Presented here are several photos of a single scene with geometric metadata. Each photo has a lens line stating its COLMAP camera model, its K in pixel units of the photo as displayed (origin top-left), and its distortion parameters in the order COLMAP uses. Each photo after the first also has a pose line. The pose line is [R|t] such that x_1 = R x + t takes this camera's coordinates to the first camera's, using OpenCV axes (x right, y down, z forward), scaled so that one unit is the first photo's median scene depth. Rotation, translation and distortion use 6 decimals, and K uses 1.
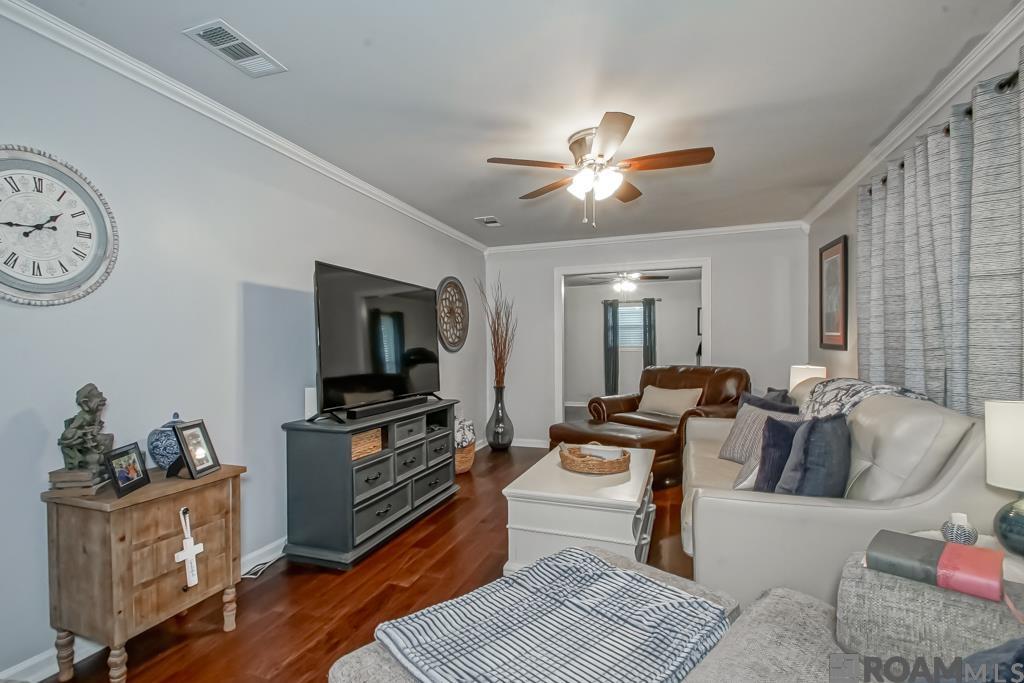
lens RADIAL K [[470.0, 0, 509.5], [0, 470.0, 348.1], [0, 0, 1]] dist [0.032672, -0.026403]
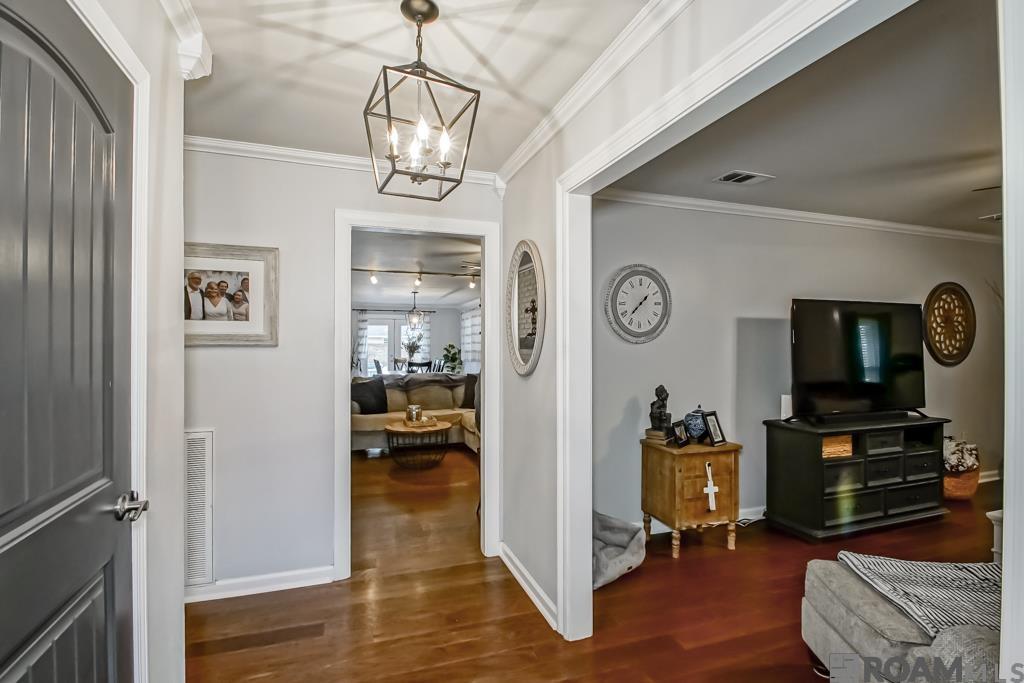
lens RADIAL K [[470.0, 0, 509.5], [0, 470.0, 348.1], [0, 0, 1]] dist [0.032672, -0.026403]
pose [[0.617106, 0.011887, -0.786790, 0.182606], [-0.003709, 0.999919, 0.012199, -0.081226], [0.786871, -0.004610, 0.617100, -0.554080]]
